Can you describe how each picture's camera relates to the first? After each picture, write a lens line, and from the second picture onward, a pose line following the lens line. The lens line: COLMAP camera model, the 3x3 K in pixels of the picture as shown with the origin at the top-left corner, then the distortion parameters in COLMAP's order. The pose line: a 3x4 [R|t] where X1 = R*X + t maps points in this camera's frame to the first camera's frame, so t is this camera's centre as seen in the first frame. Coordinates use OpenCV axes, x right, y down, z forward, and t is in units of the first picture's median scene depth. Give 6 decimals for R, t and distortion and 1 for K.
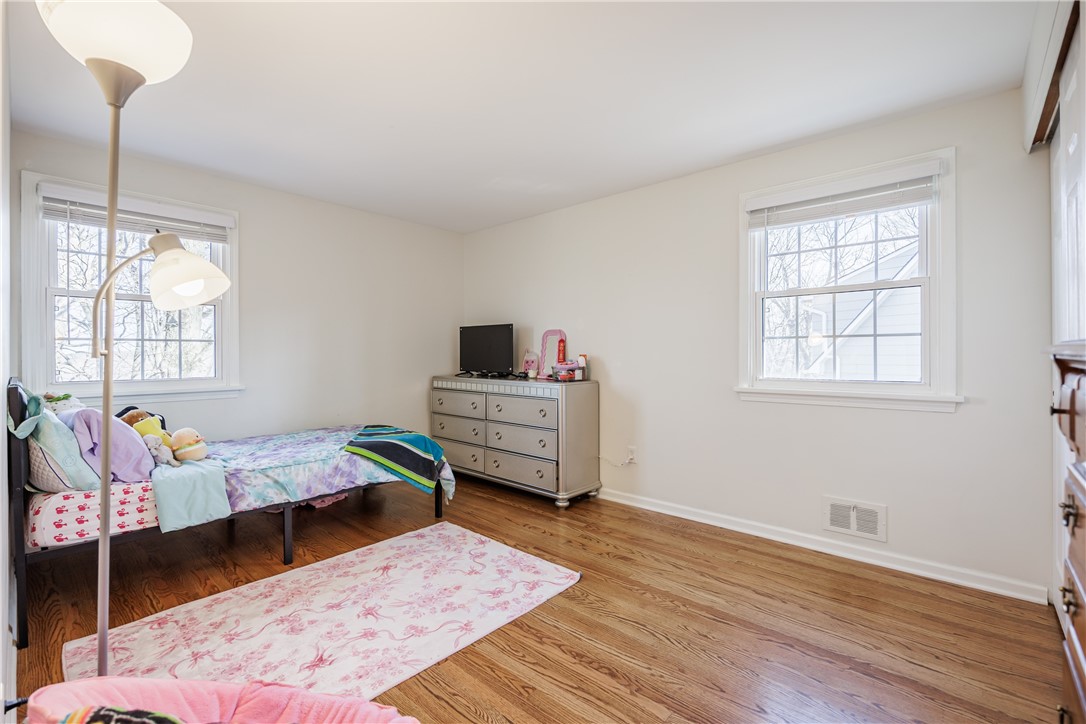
lens RADIAL K [[474.2, 0, 538.0], [0, 474.2, 360.2], [0, 0, 1]] dist [-0.013794, 0.000056]
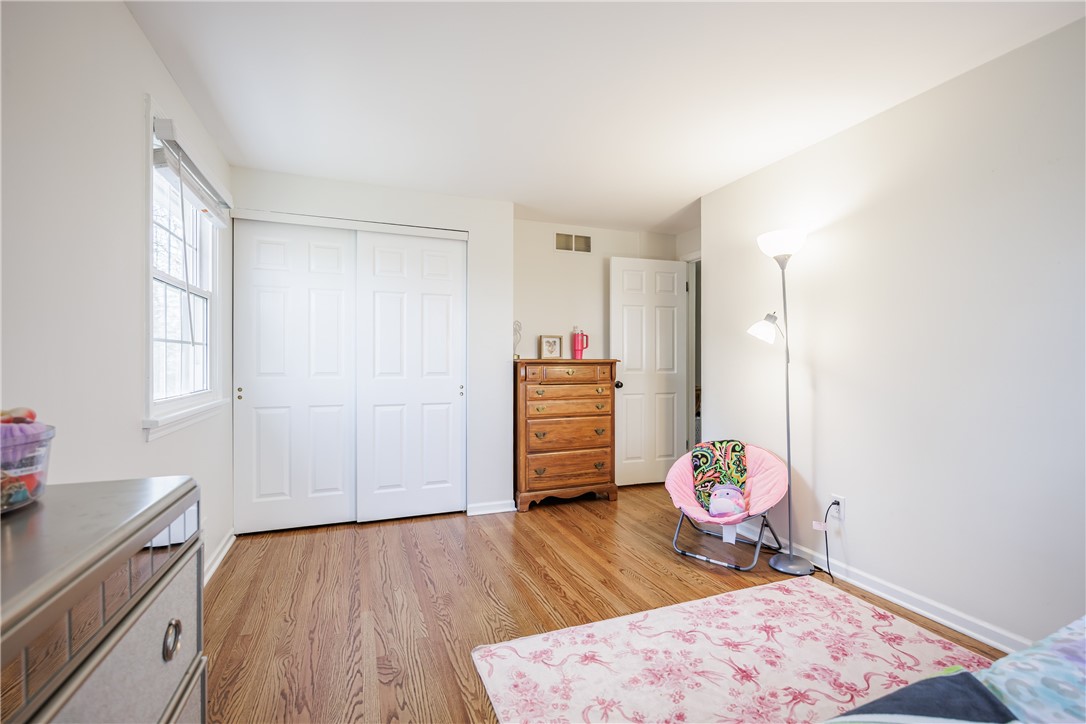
lens RADIAL K [[474.2, 0, 534.9], [0, 474.2, 362.9], [0, 0, 1]] dist [-0.013794, 0.000056]
pose [[-0.890362, 0.000647, 0.455253, -0.414853], [0.011807, 0.999695, 0.021672, -0.039885], [-0.455100, 0.024671, -0.890098, 1.940768]]
